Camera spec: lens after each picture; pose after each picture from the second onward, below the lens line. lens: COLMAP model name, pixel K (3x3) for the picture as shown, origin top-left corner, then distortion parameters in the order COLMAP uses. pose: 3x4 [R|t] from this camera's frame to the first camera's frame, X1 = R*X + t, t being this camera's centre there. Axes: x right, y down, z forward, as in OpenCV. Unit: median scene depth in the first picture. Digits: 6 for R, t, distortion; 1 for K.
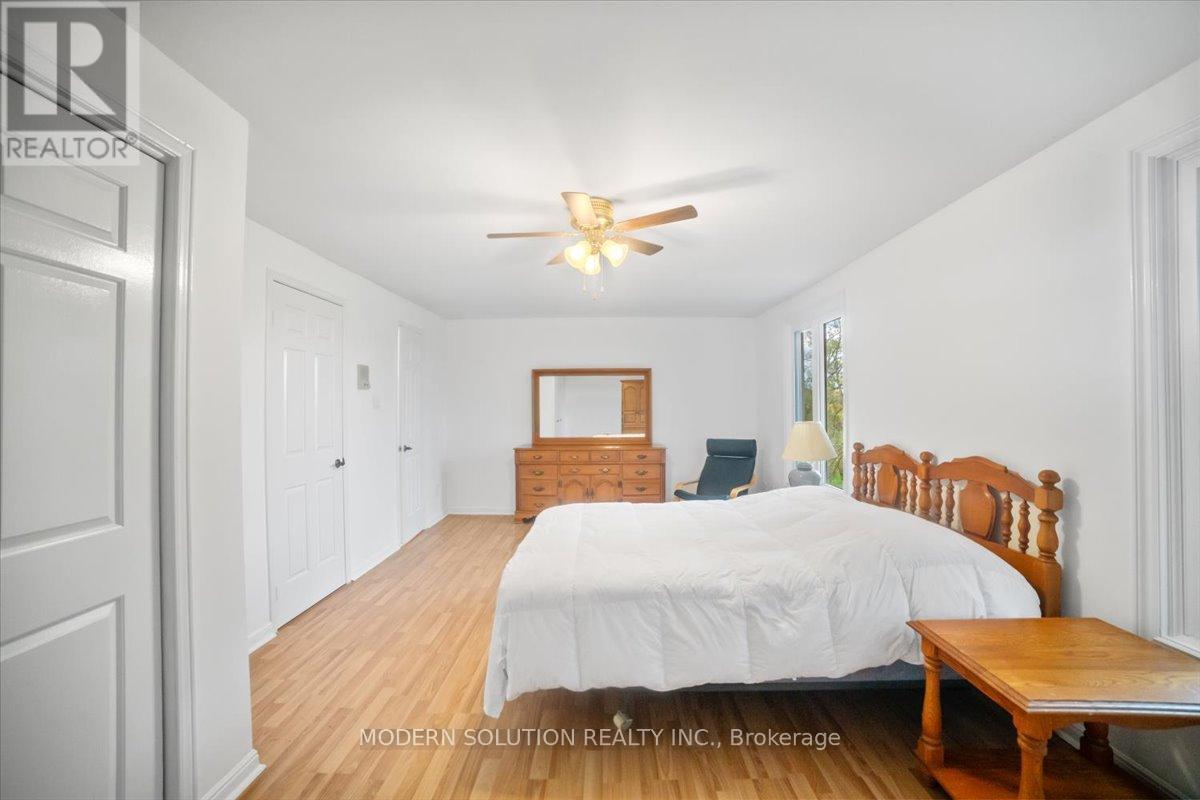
lens RADIAL K [[483.3, 0, 594.8], [0, 483.3, 405.0], [0, 0, 1]] dist [-0.095385, 0.027849]
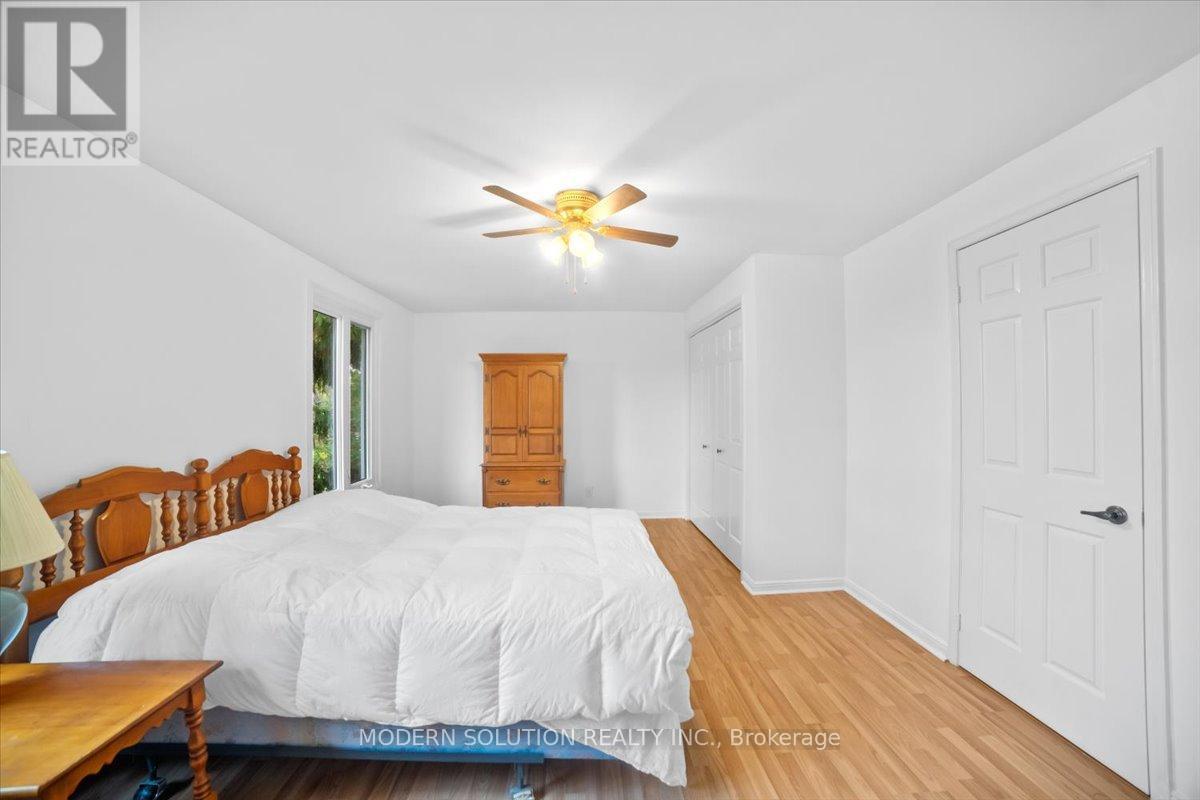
lens RADIAL K [[483.3, 0, 594.8], [0, 483.3, 405.0], [0, 0, 1]] dist [-0.095385, 0.027849]
pose [[-0.998212, 0.010174, -0.058896, 0.020122], [0.010347, 0.999943, -0.002630, 0.007596], [0.058865, -0.003234, -0.998261, 1.948672]]
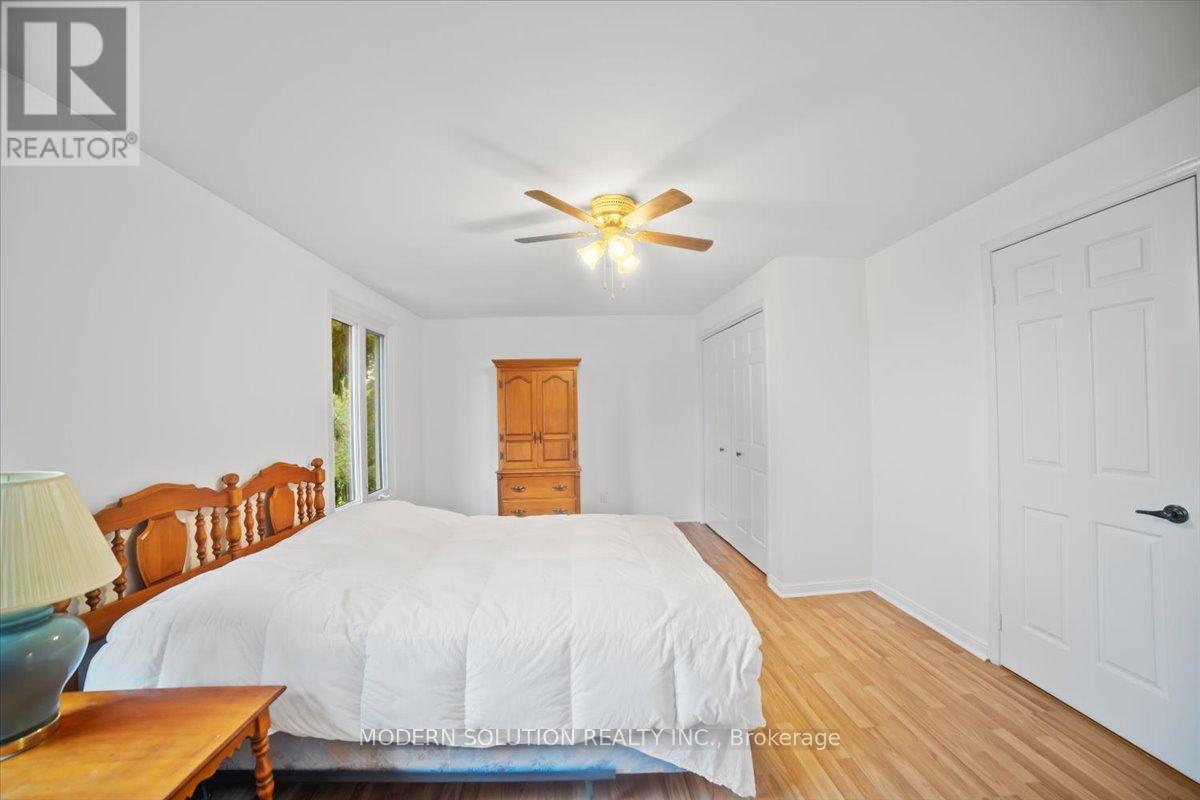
lens RADIAL K [[483.3, 0, 594.8], [0, 483.3, 405.0], [0, 0, 1]] dist [-0.095385, 0.027849]
pose [[-0.997080, 0.026268, -0.071705, 0.108703], [0.026972, 0.999597, -0.008866, -0.001330], [0.071443, -0.010774, -0.997386, 1.933504]]
